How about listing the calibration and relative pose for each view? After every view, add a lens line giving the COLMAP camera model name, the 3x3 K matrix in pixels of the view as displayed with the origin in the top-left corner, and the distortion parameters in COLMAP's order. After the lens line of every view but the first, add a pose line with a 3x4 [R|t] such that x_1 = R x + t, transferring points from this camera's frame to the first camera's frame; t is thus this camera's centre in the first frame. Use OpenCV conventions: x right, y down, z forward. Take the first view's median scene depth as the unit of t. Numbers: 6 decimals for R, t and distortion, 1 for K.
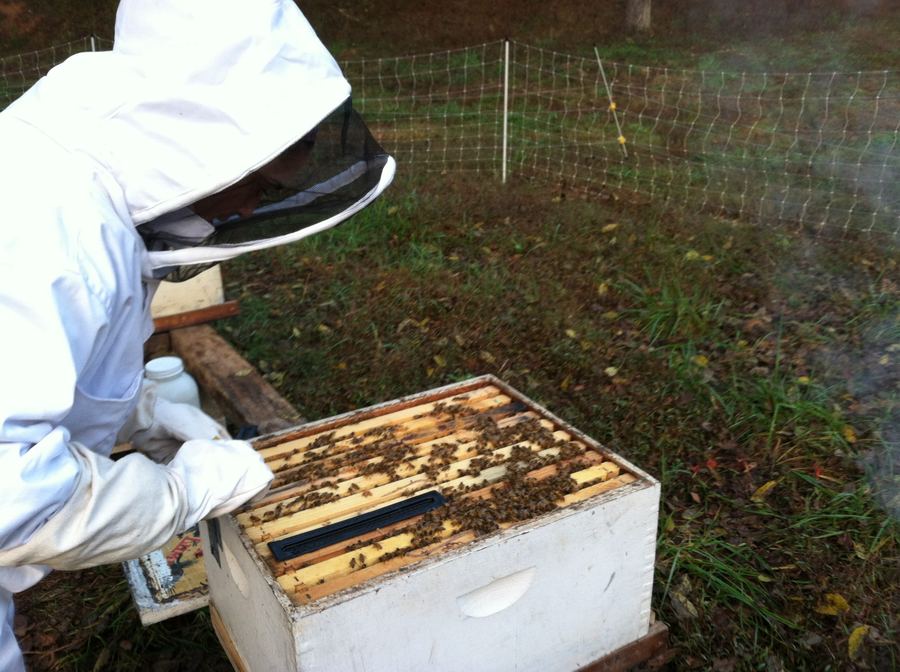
lens RADIAL K [[888.7, 0, 450.0], [0, 888.7, 336.0], [0, 0, 1]] dist [0.175264, -0.525224]
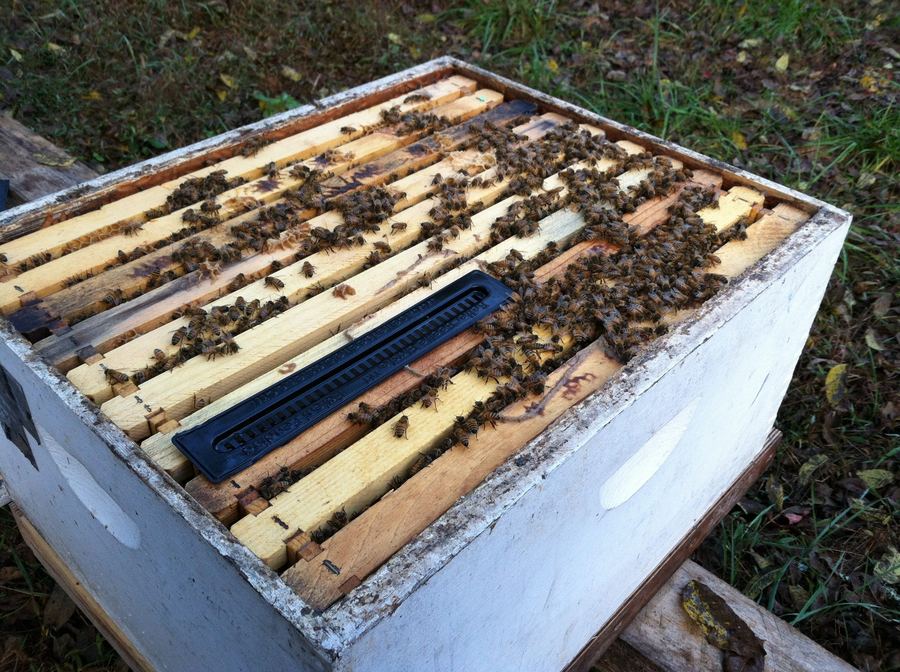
lens RADIAL K [[860.1, 0, 450.0], [0, 860.1, 336.0], [0, 0, 1]] dist [0.013352, -0.105616]
pose [[0.951700, -0.125905, 0.280027, -0.097136], [0.038939, 0.954183, 0.296679, 0.036817], [-0.304550, -0.271445, 0.912999, 0.316482]]
